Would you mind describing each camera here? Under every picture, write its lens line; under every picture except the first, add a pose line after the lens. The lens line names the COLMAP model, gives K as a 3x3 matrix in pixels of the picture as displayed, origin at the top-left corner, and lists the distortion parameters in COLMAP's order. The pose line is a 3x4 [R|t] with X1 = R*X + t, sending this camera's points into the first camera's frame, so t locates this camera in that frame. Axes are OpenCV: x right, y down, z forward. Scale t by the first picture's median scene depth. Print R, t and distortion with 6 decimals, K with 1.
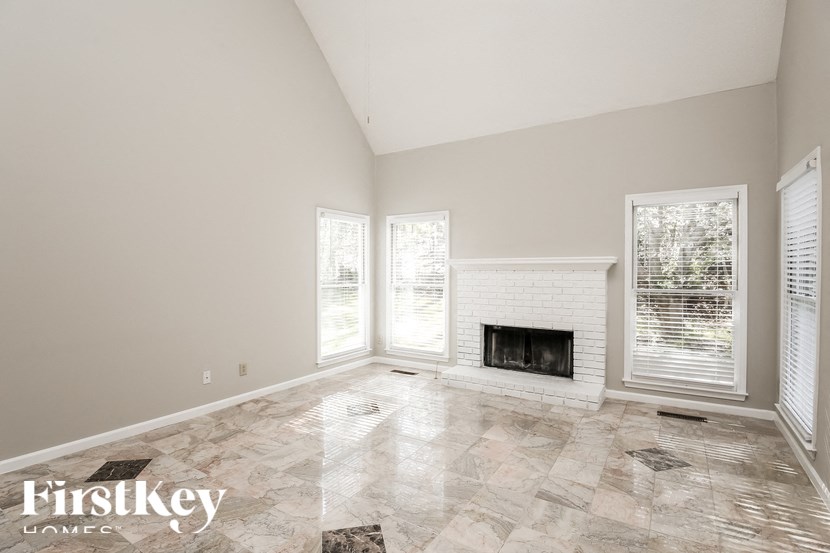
lens RADIAL K [[403.8, 0, 408.2], [0, 403.8, 271.1], [0, 0, 1]] dist [-0.015675, -0.000298]
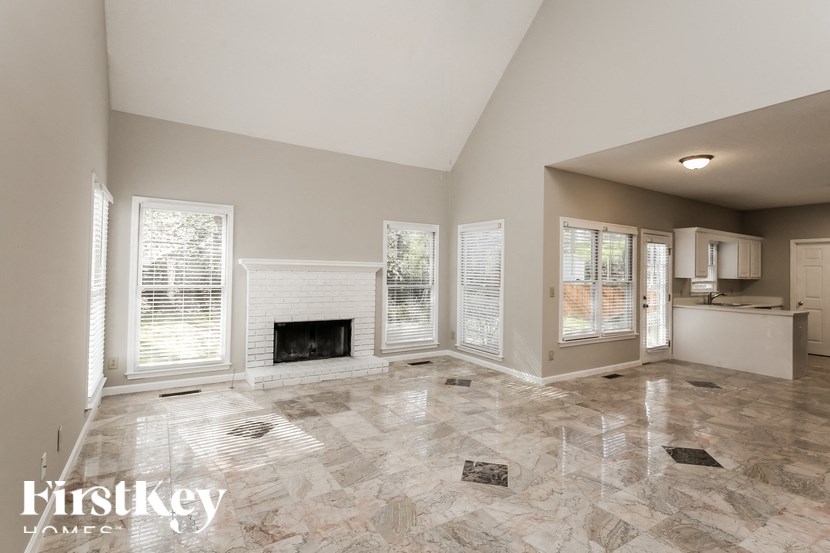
lens RADIAL K [[403.8, 0, 408.2], [0, 403.8, 271.1], [0, 0, 1]] dist [-0.015675, -0.000298]
pose [[0.422064, 0.012087, 0.906486, -0.735876], [-0.018850, 0.999812, -0.004554, -0.001839], [-0.906370, -0.015165, 0.422212, 0.318717]]
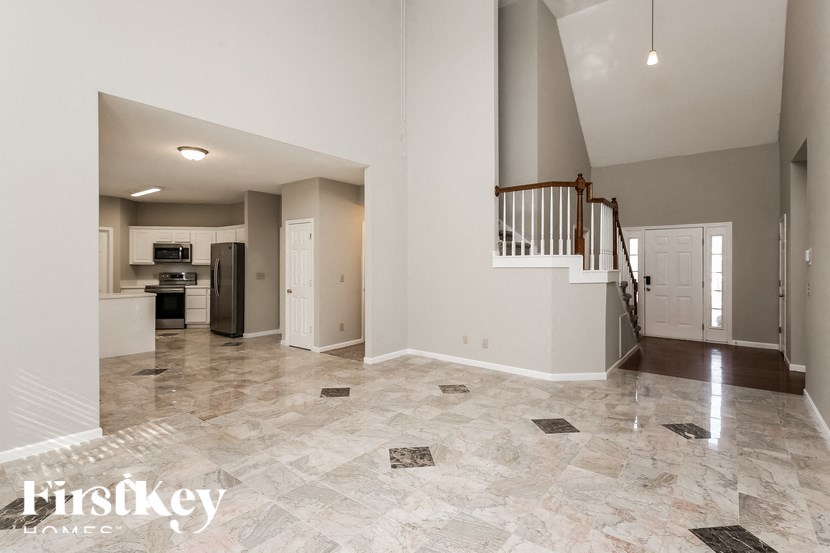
lens RADIAL K [[404.8, 0, 418.8], [0, 404.8, 274.1], [0, 0, 1]] dist [0.001953, 0.000067]
pose [[-0.997337, -0.004264, 0.072802, -0.129454], [-0.002175, 0.999584, 0.028755, -0.010208], [-0.072894, 0.028520, -0.996932, 1.179133]]
